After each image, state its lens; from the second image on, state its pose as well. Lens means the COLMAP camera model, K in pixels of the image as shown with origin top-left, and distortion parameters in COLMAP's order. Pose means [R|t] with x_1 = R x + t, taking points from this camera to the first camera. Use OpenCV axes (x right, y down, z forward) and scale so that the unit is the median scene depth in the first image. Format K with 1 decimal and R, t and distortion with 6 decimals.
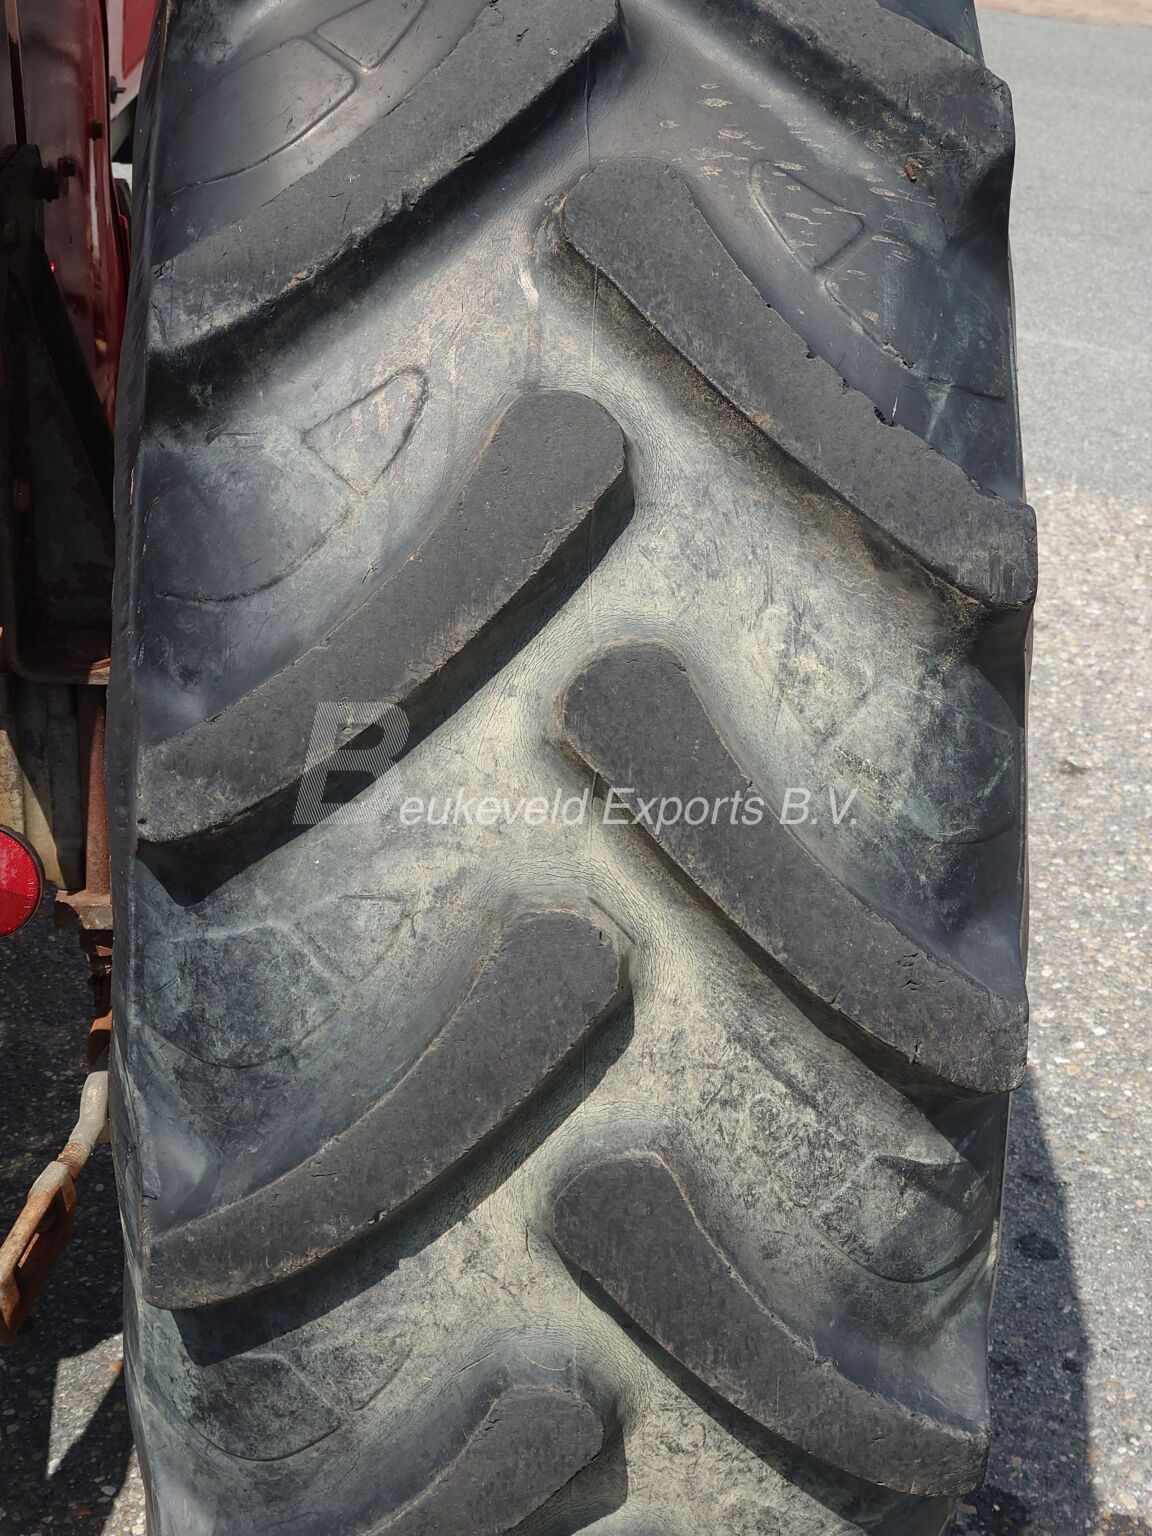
lens RADIAL K [[2651.3, 0, 578.8], [0, 2651.3, 771.5], [0, 0, 1]] dist [-0.003368, 0.000000]
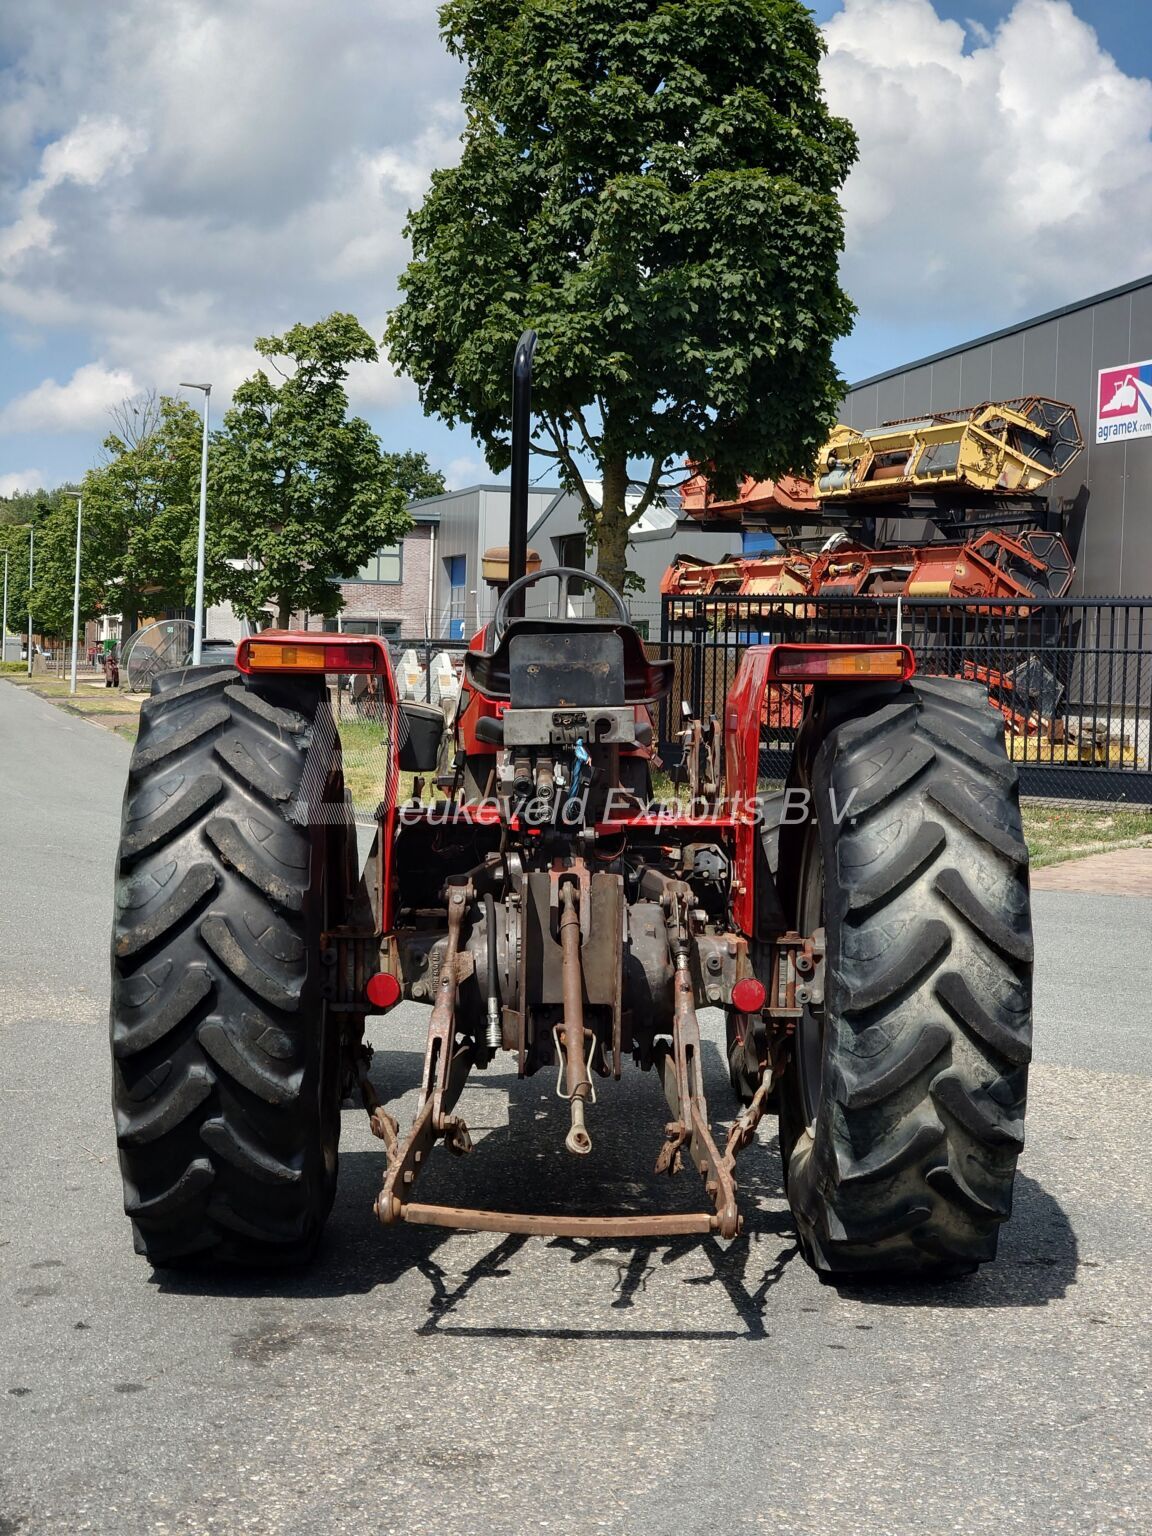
lens RADIAL K [[2651.3, 0, 576.6], [0, 2651.3, 769.2], [0, 0, 1]] dist [-0.003368, 0.000000]
pose [[0.999820, -0.012632, -0.014132, -0.586014], [0.006870, 0.936380, -0.350920, 1.471705], [0.017666, 0.350759, 0.936299, -3.624557]]
